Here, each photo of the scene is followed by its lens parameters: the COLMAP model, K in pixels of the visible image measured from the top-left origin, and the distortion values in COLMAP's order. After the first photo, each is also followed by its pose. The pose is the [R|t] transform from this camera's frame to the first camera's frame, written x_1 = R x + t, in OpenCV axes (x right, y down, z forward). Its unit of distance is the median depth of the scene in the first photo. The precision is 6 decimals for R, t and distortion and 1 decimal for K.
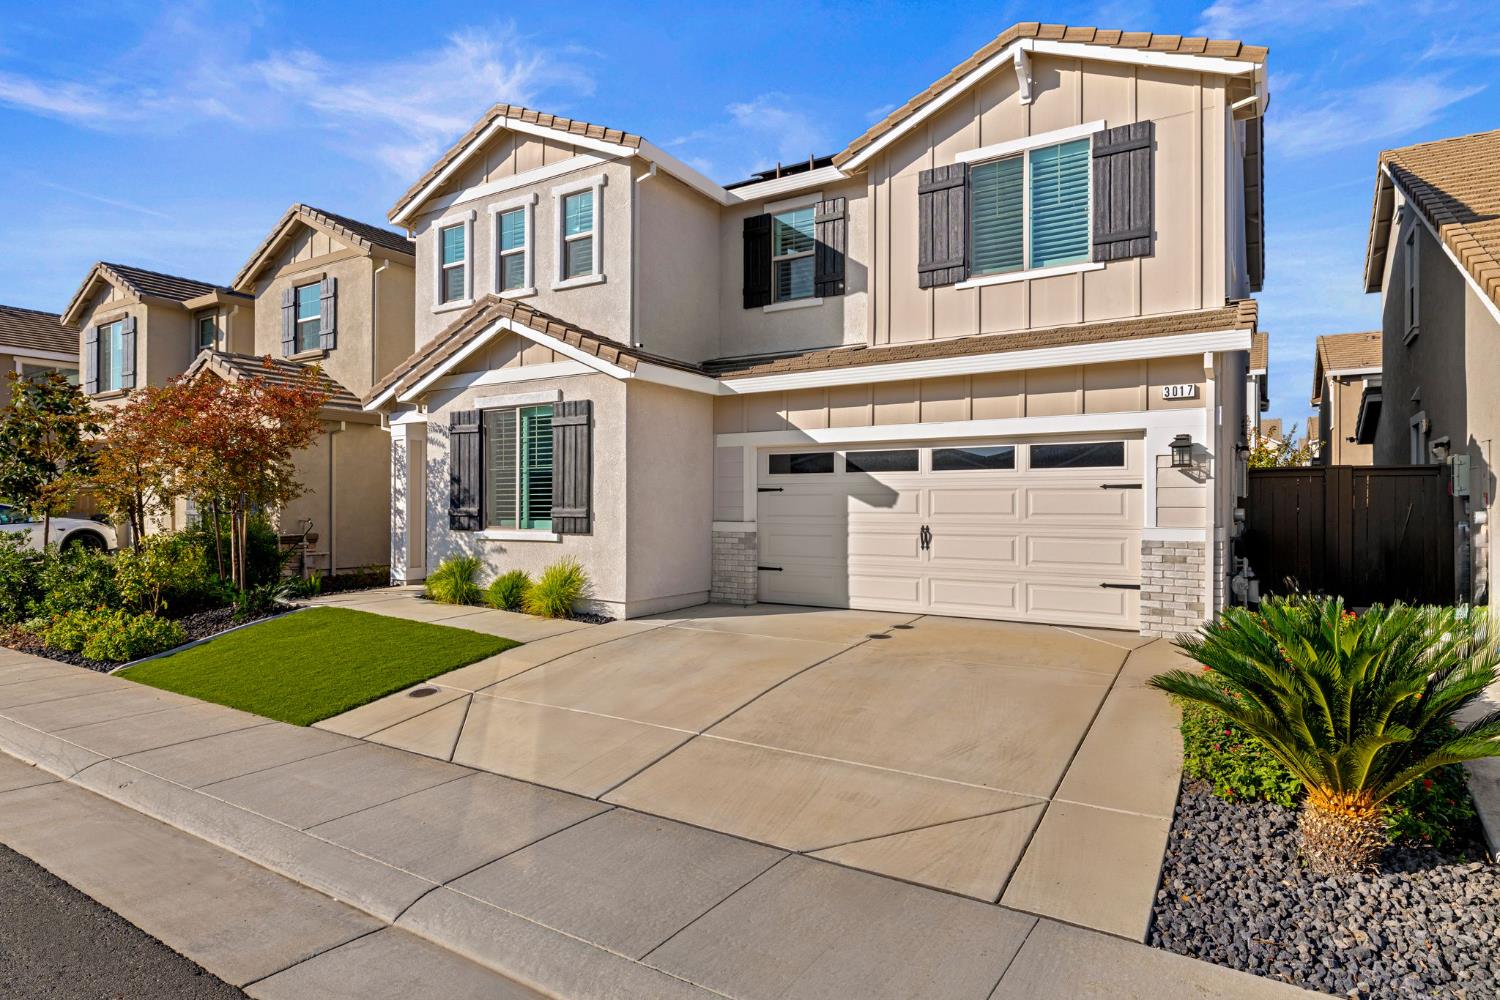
lens RADIAL K [[709.5, 0, 744.3], [0, 709.5, 499.1], [0, 0, 1]] dist [0.001639, 0.001333]
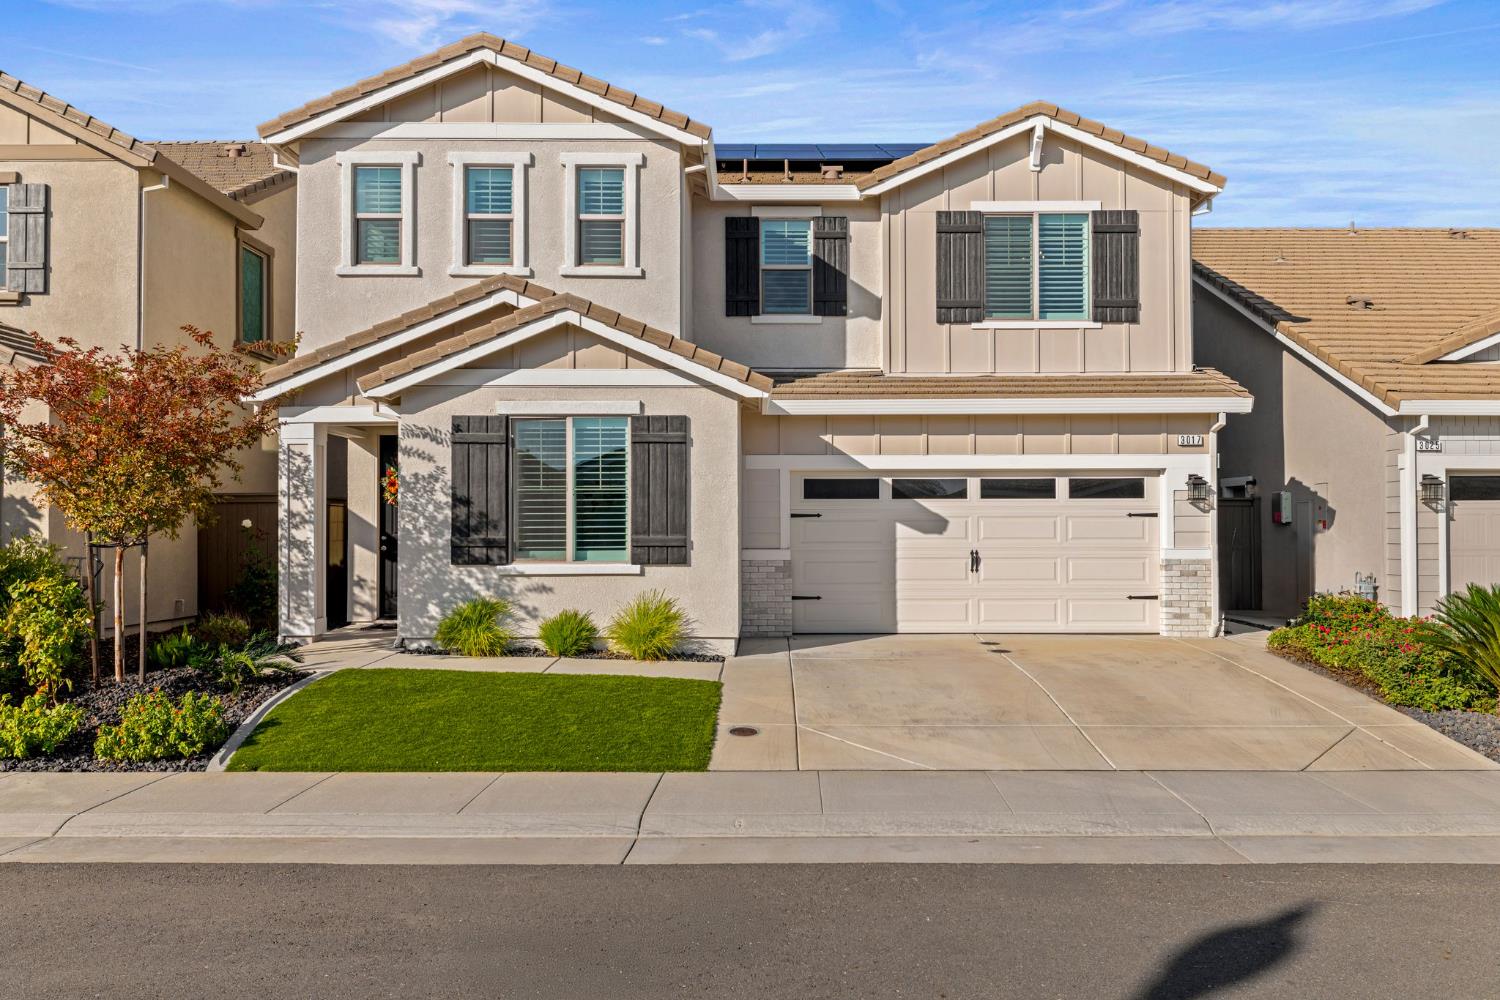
lens RADIAL K [[892.5, 0, 751.8], [0, 892.5, 518.6], [0, 0, 1]] dist [0.005576, -0.000508]
pose [[0.888307, 0.001922, 0.459247, -0.612633], [-0.000146, 0.999992, -0.003902, -0.004550], [-0.459251, 0.003399, 0.888300, -0.039126]]
